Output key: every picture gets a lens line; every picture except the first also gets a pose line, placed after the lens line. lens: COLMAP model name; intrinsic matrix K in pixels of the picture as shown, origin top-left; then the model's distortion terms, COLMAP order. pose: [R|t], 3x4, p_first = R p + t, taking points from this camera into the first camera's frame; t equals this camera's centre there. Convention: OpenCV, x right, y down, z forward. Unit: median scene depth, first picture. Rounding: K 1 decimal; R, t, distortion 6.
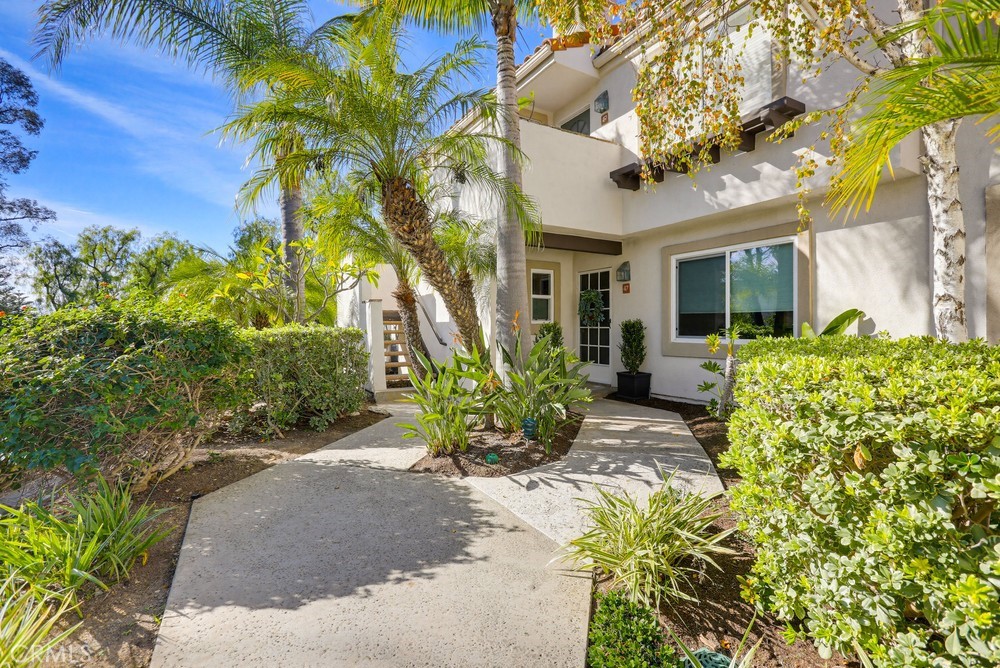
lens RADIAL K [[477.8, 0, 500.0], [0, 477.8, 334.0], [0, 0, 1]] dist [-0.001841, -0.000232]
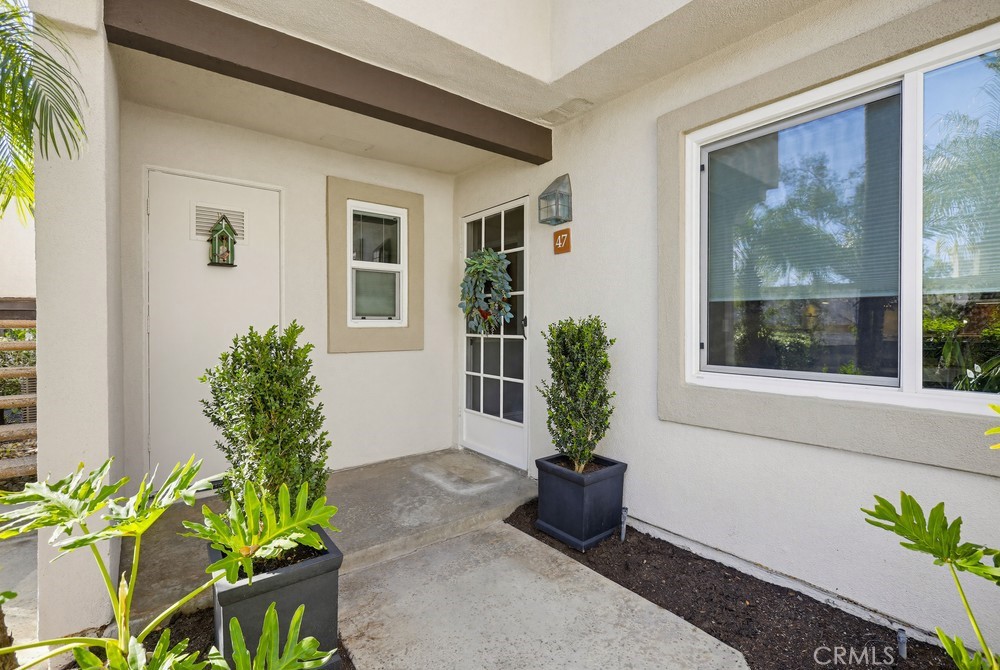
lens RADIAL K [[477.8, 0, 500.0], [0, 477.8, 335.0], [0, 0, 1]] dist [-0.001841, -0.000232]
pose [[0.992394, 0.001689, 0.123093, 0.154329], [-0.002213, 0.999989, 0.004125, -0.016917], [-0.123084, -0.004366, 0.992387, 0.574391]]
